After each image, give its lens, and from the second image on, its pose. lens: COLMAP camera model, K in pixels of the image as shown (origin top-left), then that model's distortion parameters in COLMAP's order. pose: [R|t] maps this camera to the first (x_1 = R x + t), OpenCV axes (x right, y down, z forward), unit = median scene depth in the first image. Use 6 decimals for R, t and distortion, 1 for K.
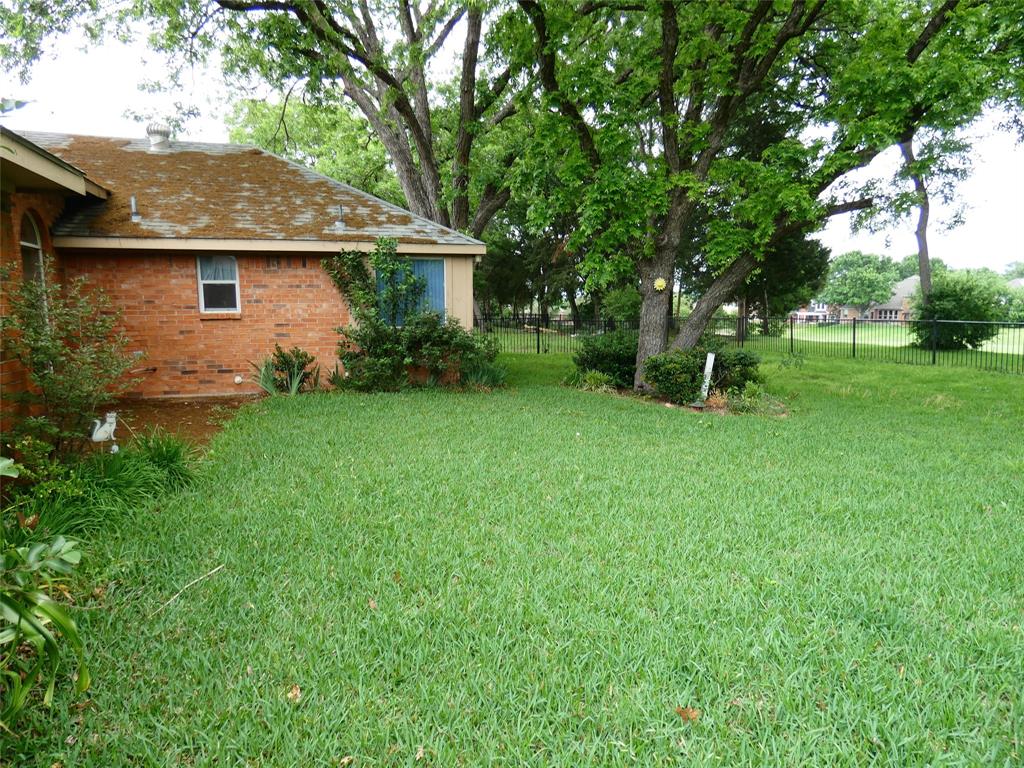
lens RADIAL K [[609.8, 0, 513.4], [0, 609.8, 380.2], [0, 0, 1]] dist [-0.008560, 0.002065]
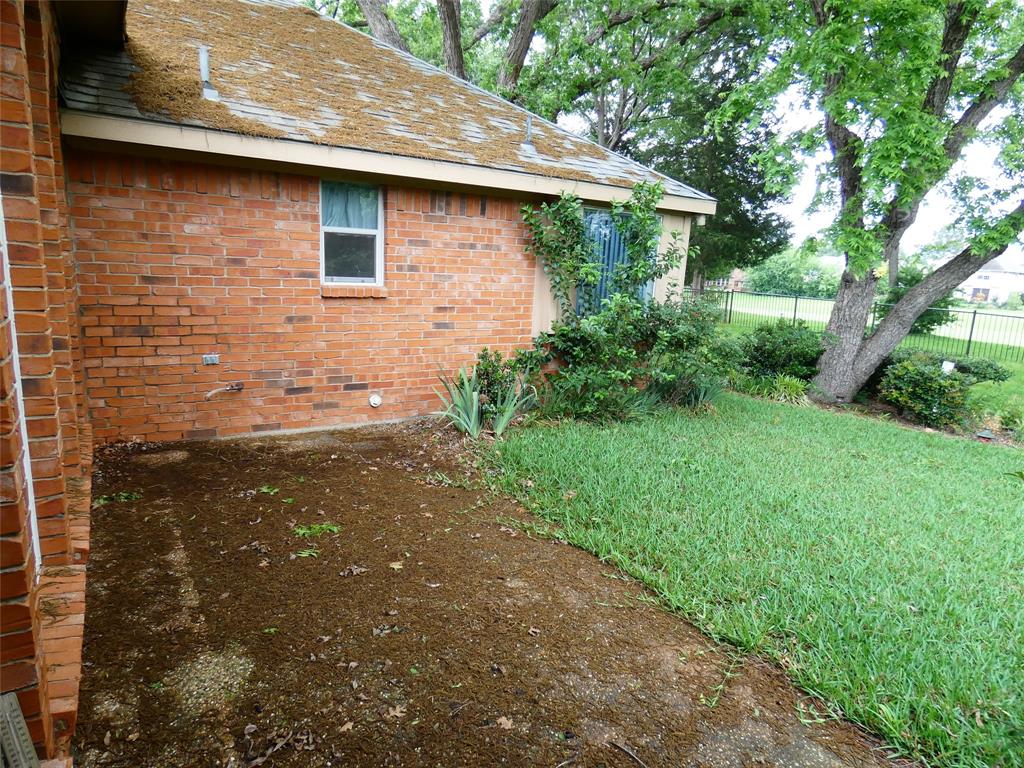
lens RADIAL K [[609.8, 0, 512.2], [0, 609.8, 385.0], [0, 0, 1]] dist [-0.008560, 0.002065]
pose [[0.962428, 0.002943, 0.271521, -0.489518], [-0.027020, 0.996016, 0.084979, -0.070287], [-0.270189, -0.089123, 0.958674, 0.402150]]
